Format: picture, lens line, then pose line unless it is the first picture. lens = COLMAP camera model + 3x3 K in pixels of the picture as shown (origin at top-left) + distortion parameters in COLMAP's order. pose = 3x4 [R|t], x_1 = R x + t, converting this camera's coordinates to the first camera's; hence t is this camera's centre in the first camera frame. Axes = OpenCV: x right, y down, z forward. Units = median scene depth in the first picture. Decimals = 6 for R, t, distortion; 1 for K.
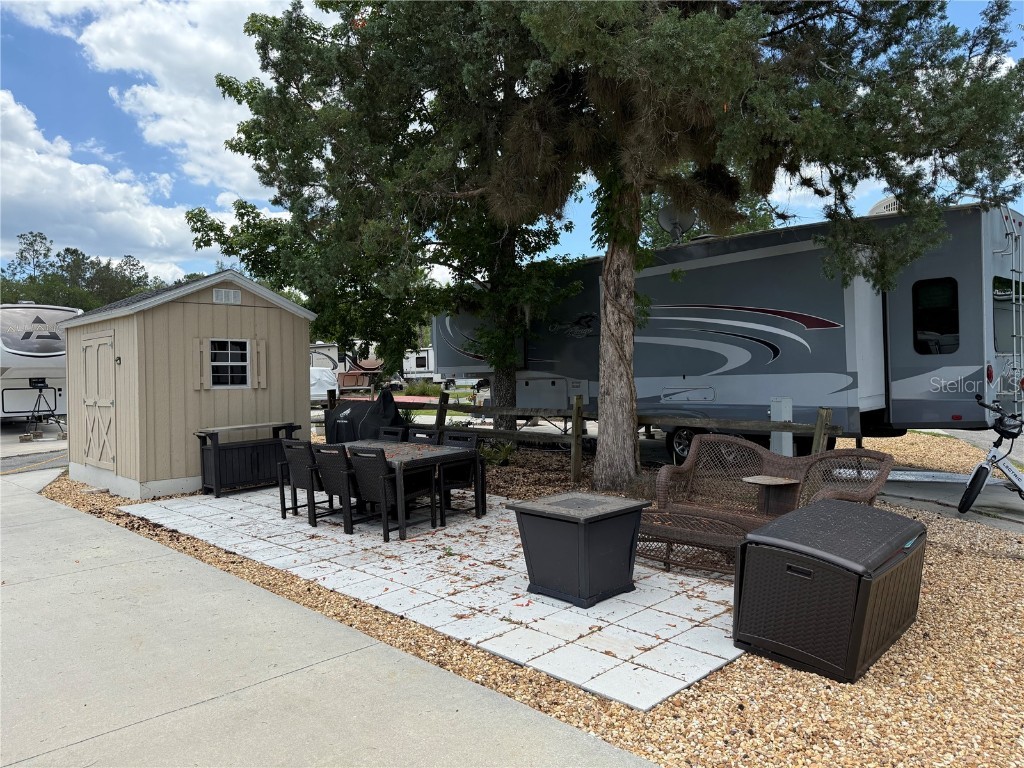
lens RADIAL K [[698.4, 0, 516.4], [0, 698.4, 373.2], [0, 0, 1]] dist [0.001095, 0.000474]
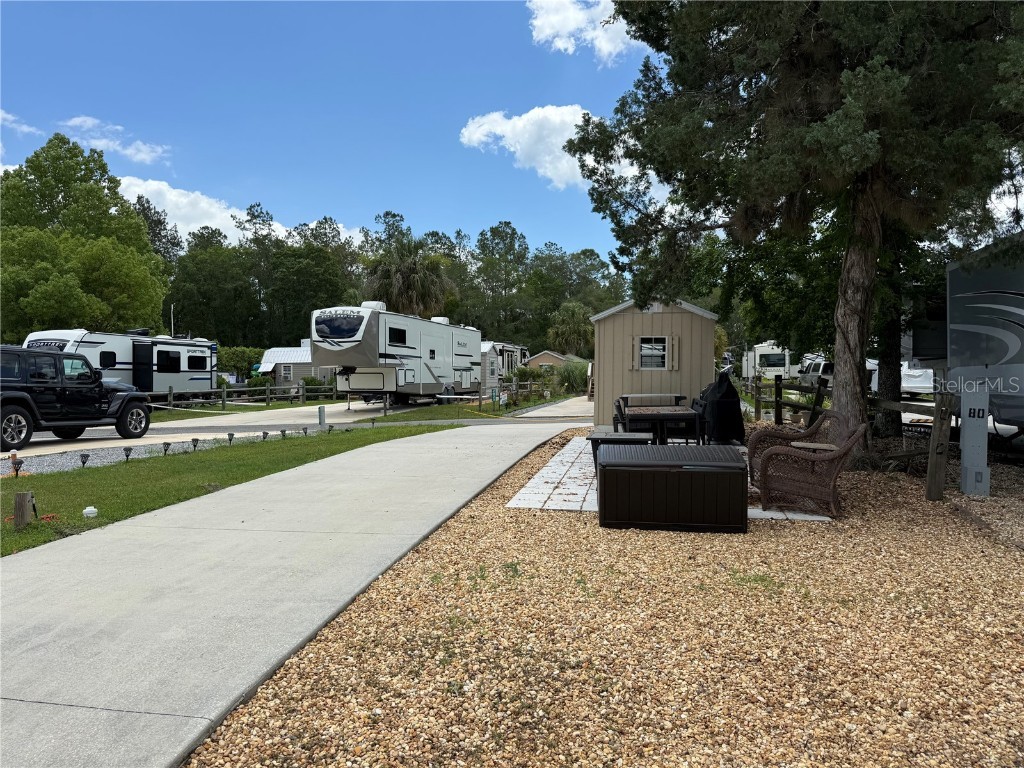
lens RADIAL K [[729.9, 0, 529.8], [0, 729.9, 333.6], [0, 0, 1]] dist [0.359872, -0.000759]
pose [[0.548403, -0.028287, -0.835736, 0.806924], [-0.007115, 0.999234, -0.038490, 0.007757], [0.836184, 0.027054, 0.547781, -0.106703]]
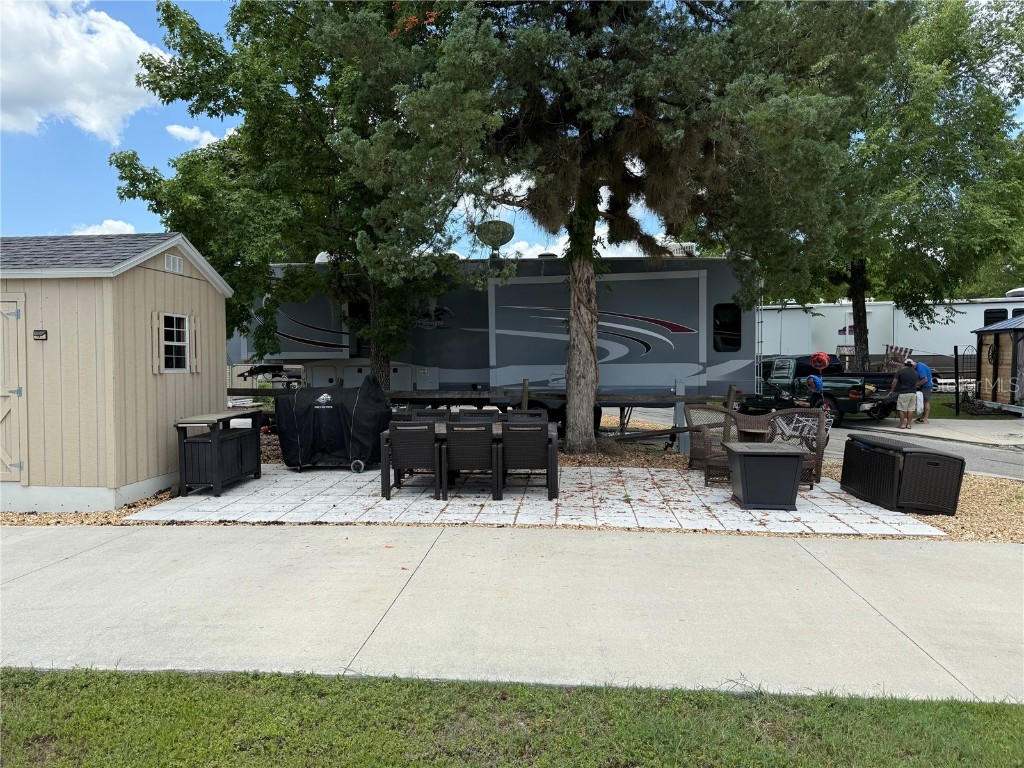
lens RADIAL K [[690.9, 0, 496.6], [0, 690.9, 382.9], [0, 0, 1]] dist [0.004156, -0.001386]
pose [[0.780075, -0.004338, 0.625672, -0.641759], [-0.012266, 0.999678, 0.022224, 0.011237], [-0.625566, -0.025011, 0.779770, 0.097881]]
